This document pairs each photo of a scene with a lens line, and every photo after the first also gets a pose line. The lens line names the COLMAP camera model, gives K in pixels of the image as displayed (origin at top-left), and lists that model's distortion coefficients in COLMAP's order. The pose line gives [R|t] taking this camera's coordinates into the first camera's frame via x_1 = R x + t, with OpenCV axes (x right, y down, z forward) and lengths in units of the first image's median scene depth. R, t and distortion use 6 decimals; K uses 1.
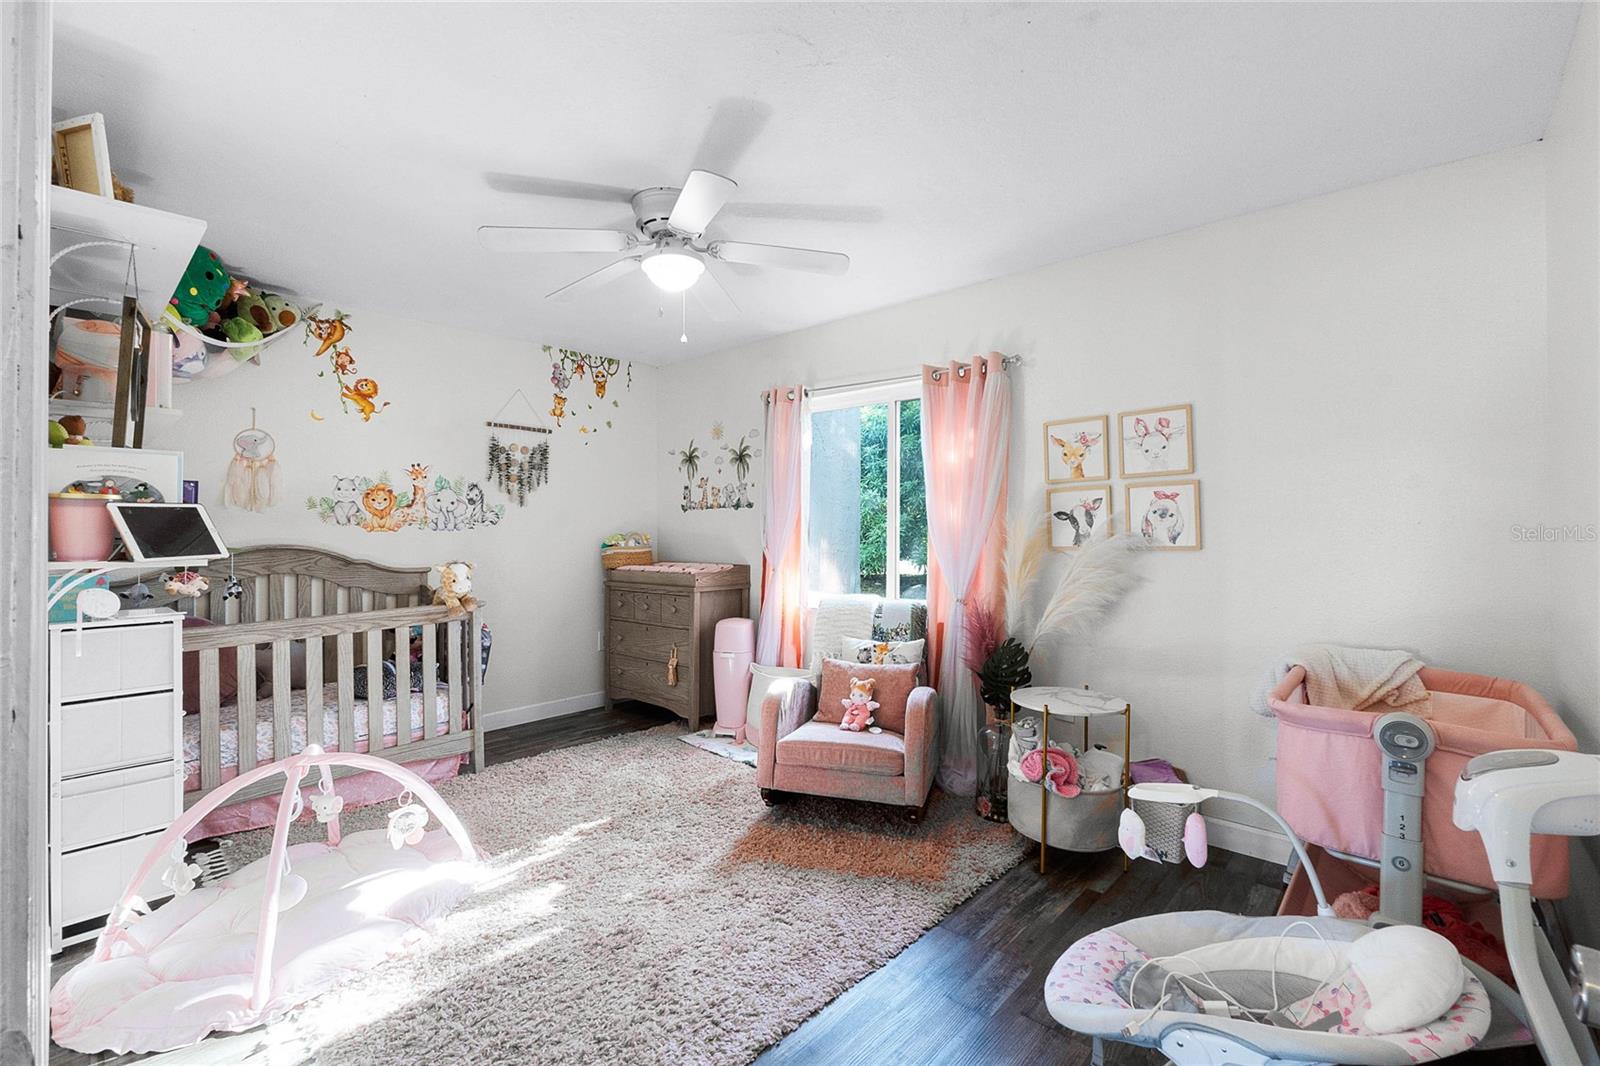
lens RADIAL K [[688.9, 0, 797.6], [0, 688.9, 523.5], [0, 0, 1]] dist [-0.001156, -0.000405]
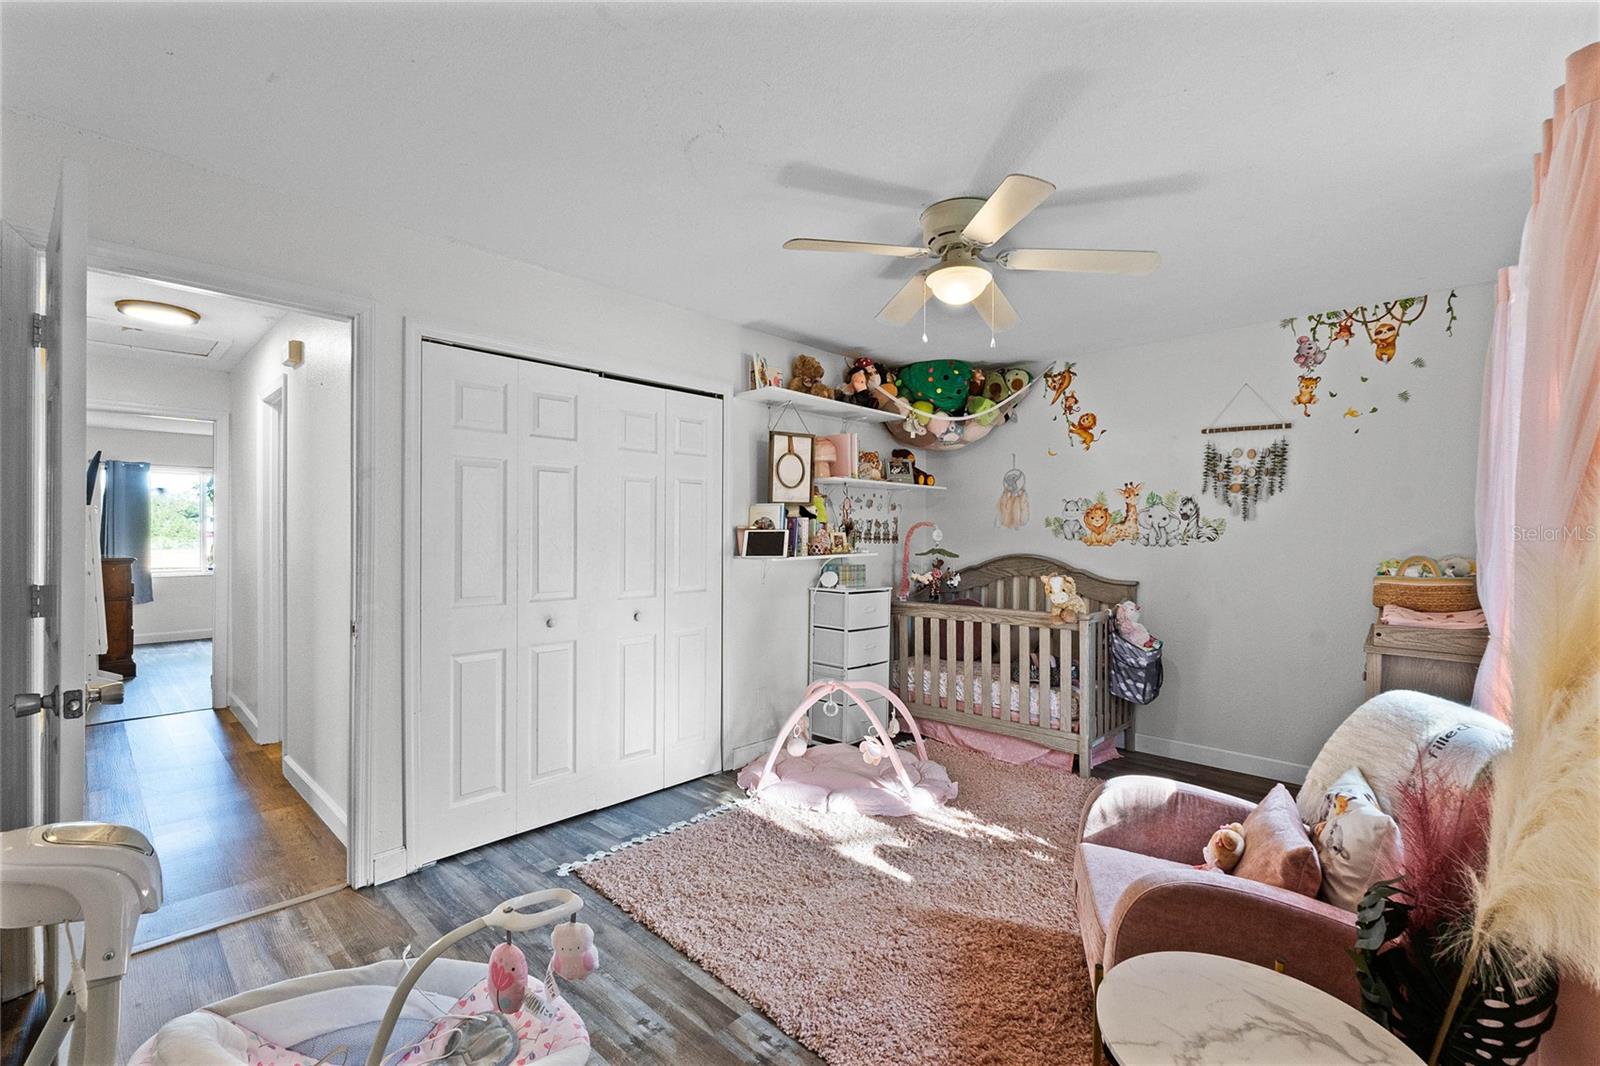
lens RADIAL K [[688.9, 0, 797.6], [0, 688.9, 523.5], [0, 0, 1]] dist [-0.001156, -0.000405]
pose [[-0.015396, -0.012974, -0.999797, 0.501969], [-0.006002, 0.999899, -0.012883, -0.007136], [0.999863, 0.005803, -0.015472, 0.500269]]
